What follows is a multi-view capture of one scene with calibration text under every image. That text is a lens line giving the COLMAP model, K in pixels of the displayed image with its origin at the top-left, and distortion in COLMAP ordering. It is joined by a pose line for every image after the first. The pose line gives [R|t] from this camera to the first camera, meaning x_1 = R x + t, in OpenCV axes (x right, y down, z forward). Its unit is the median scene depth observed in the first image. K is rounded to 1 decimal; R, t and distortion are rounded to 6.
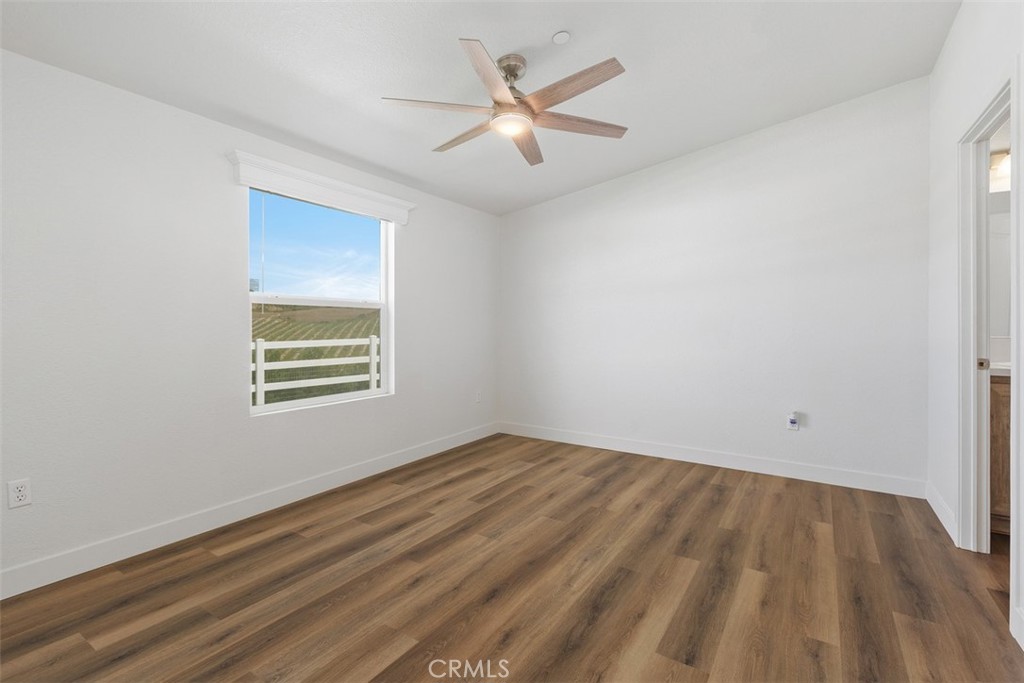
lens RADIAL K [[467.9, 0, 506.4], [0, 467.9, 333.7], [0, 0, 1]] dist [0.002425, -0.001146]
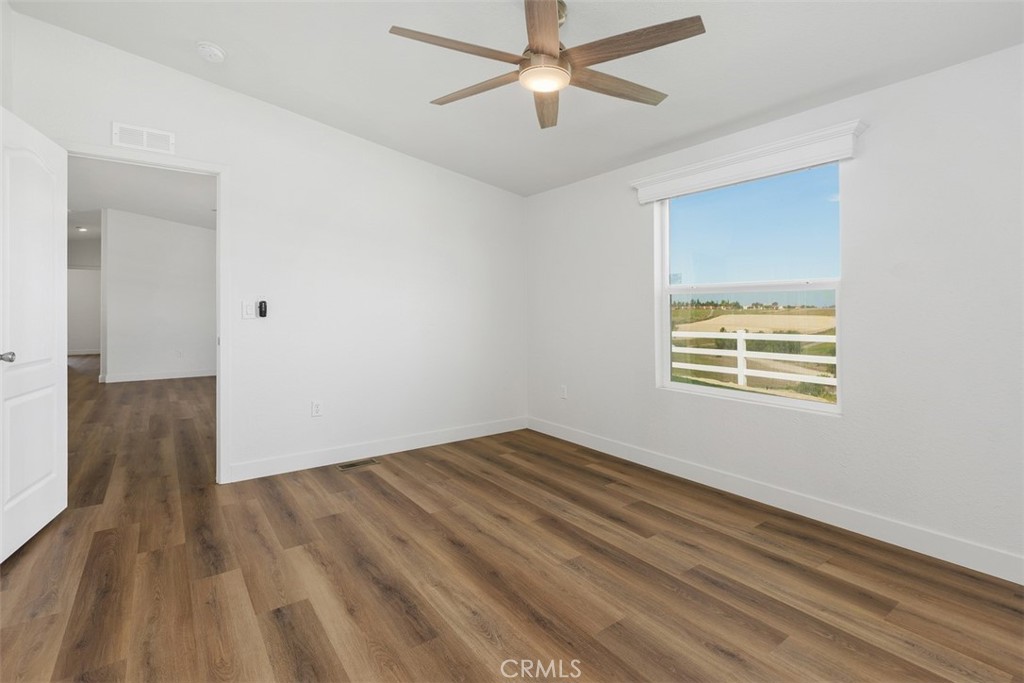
lens RADIAL K [[467.9, 0, 544.8], [0, 467.9, 307.1], [0, 0, 1]] dist [0.002425, -0.001146]
pose [[-0.291664, -0.012502, -0.956439, 0.796057], [-0.020425, 0.999768, -0.006840, -0.021598], [0.956303, 0.017540, -0.291852, 1.192269]]
